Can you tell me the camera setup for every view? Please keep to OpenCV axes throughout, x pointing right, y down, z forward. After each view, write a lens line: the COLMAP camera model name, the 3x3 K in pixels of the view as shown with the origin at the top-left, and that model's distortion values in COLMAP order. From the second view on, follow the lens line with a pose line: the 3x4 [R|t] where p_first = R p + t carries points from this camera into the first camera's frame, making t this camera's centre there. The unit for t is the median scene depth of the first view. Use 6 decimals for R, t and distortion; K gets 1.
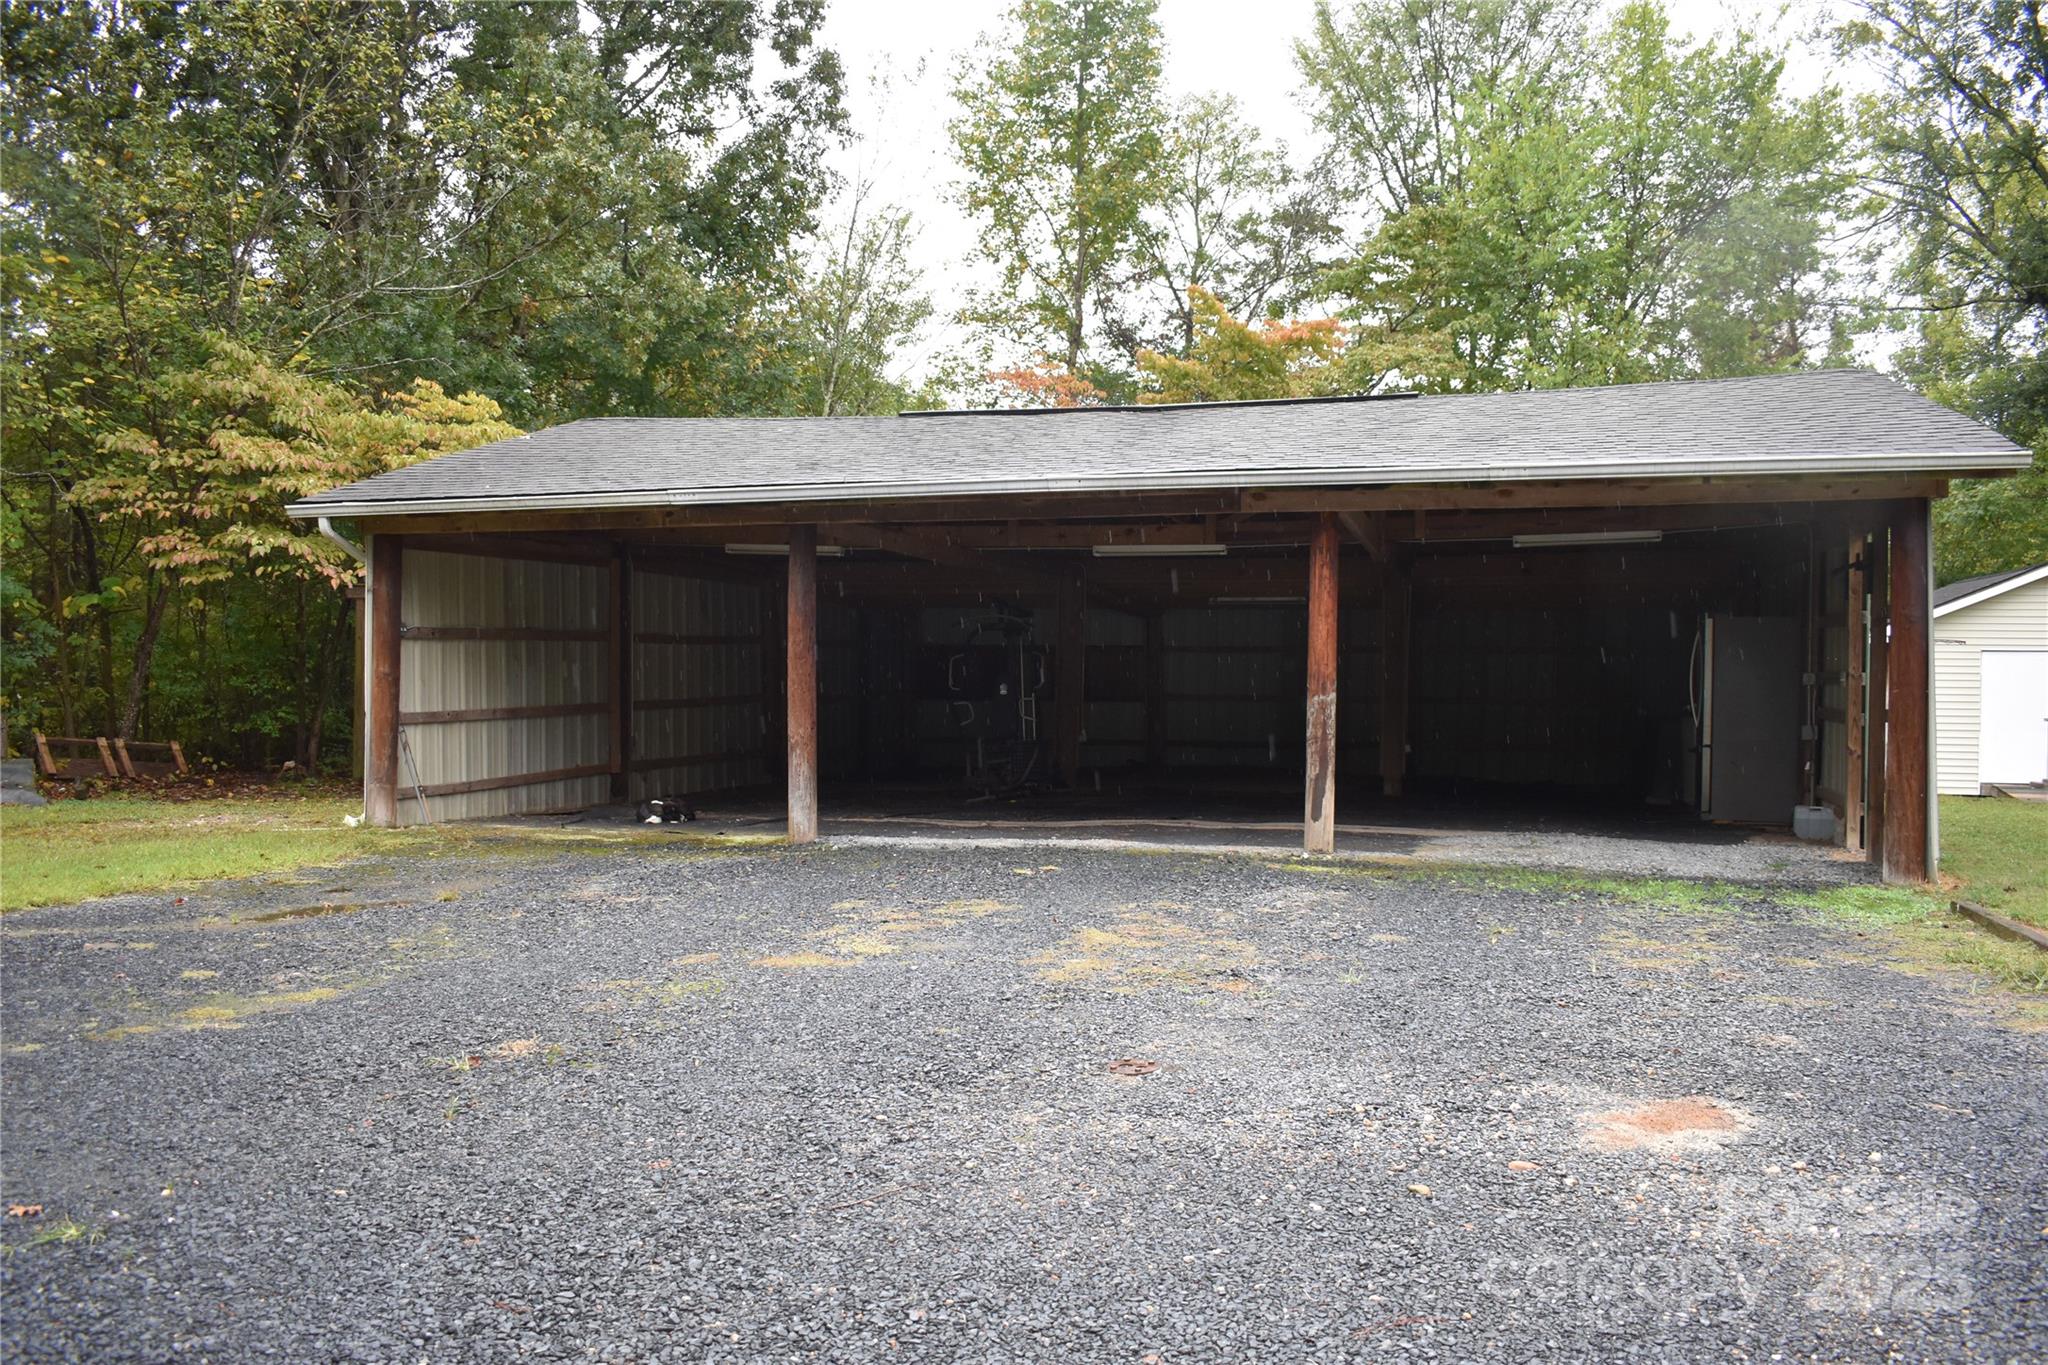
lens RADIAL K [[1648.1, 0, 1036.2], [0, 1648.1, 690.8], [0, 0, 1]] dist [-0.081603, -0.007273]
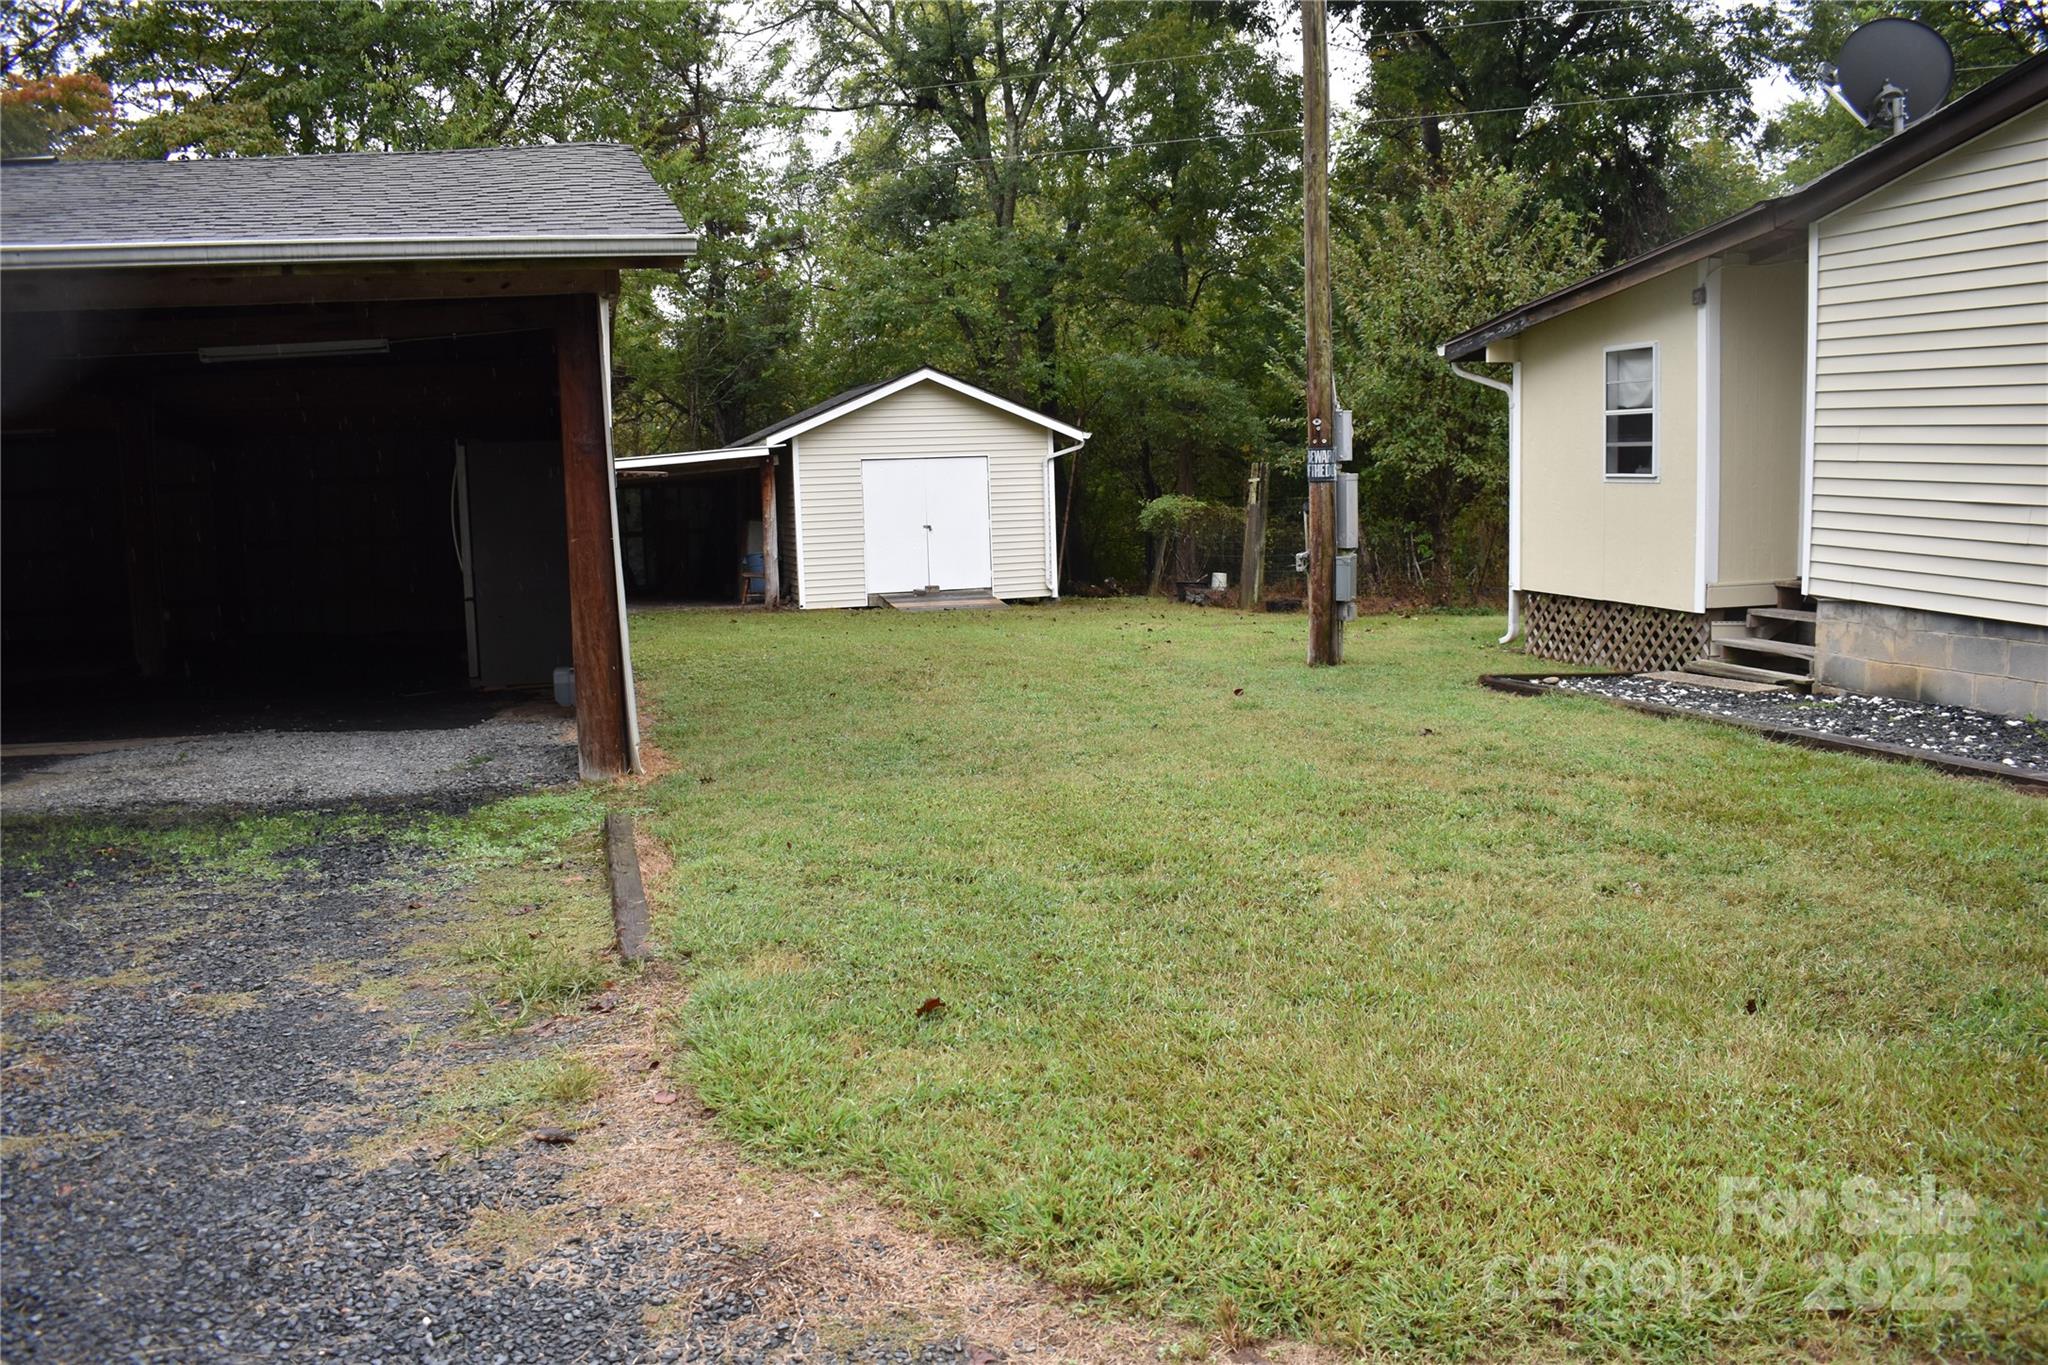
lens RADIAL K [[1648.1, 0, 1011.2], [0, 1648.1, 669.9], [0, 0, 1]] dist [-0.081603, -0.007273]
pose [[0.847077, -0.096933, 0.522556, 0.206650], [0.043011, 0.992505, 0.114387, -0.014059], [-0.529727, -0.074419, 0.844897, 0.140738]]
